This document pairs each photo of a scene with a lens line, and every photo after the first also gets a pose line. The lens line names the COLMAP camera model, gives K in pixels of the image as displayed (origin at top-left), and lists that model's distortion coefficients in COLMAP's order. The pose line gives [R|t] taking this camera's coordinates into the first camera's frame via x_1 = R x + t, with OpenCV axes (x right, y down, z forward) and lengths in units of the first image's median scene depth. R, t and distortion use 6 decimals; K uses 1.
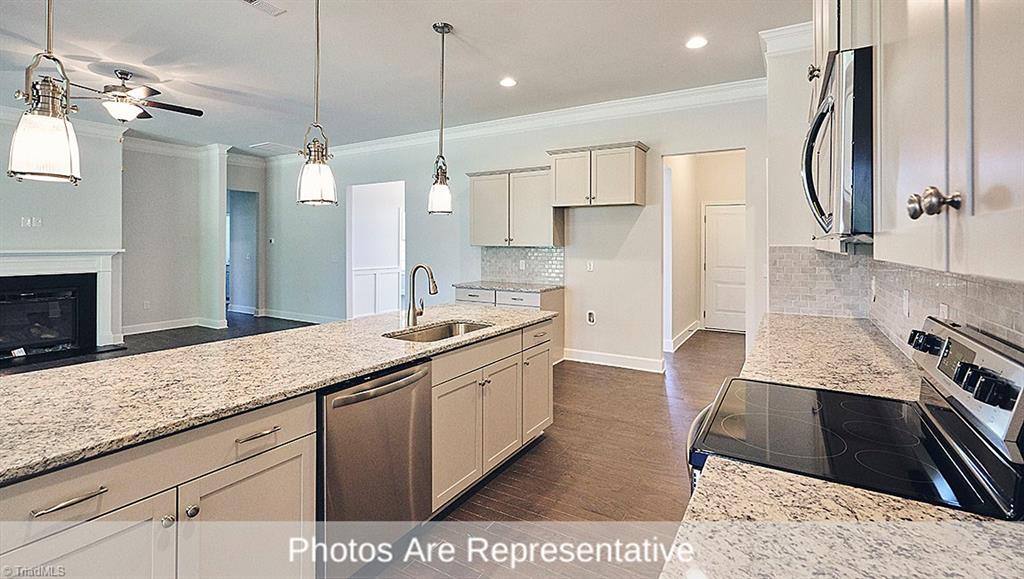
lens RADIAL K [[457.2, 0, 525.9], [0, 457.2, 244.3], [0, 0, 1]] dist [-0.000654, 0.000505]
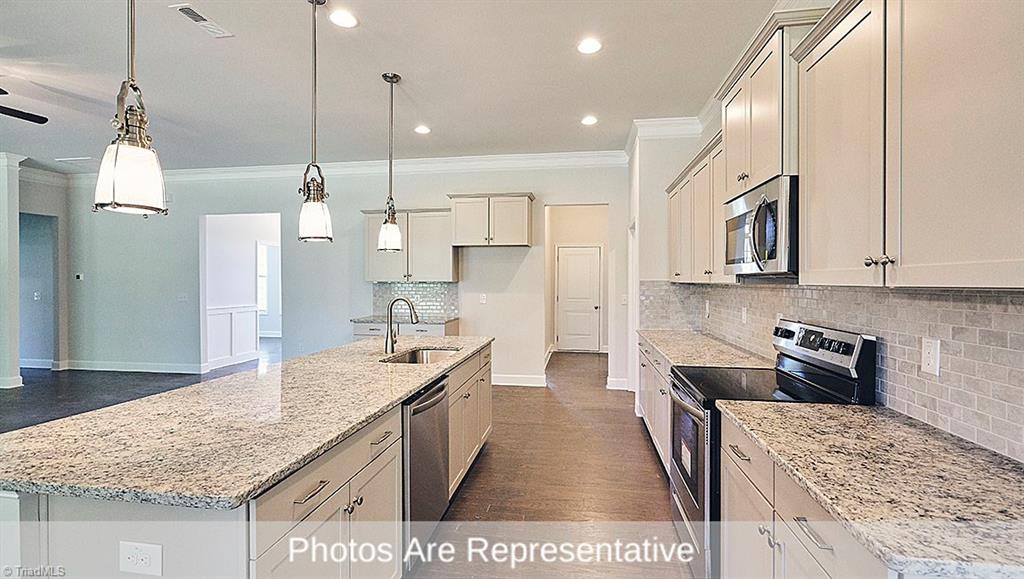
lens RADIAL K [[457.2, 0, 505.7], [0, 457.2, 286.1], [0, 0, 1]] dist [-0.000654, 0.000505]
pose [[0.927190, -0.007059, 0.374524, -0.240172], [0.002793, 0.999925, 0.011930, 0.002238], [-0.374580, -0.010015, 0.927141, -0.069942]]
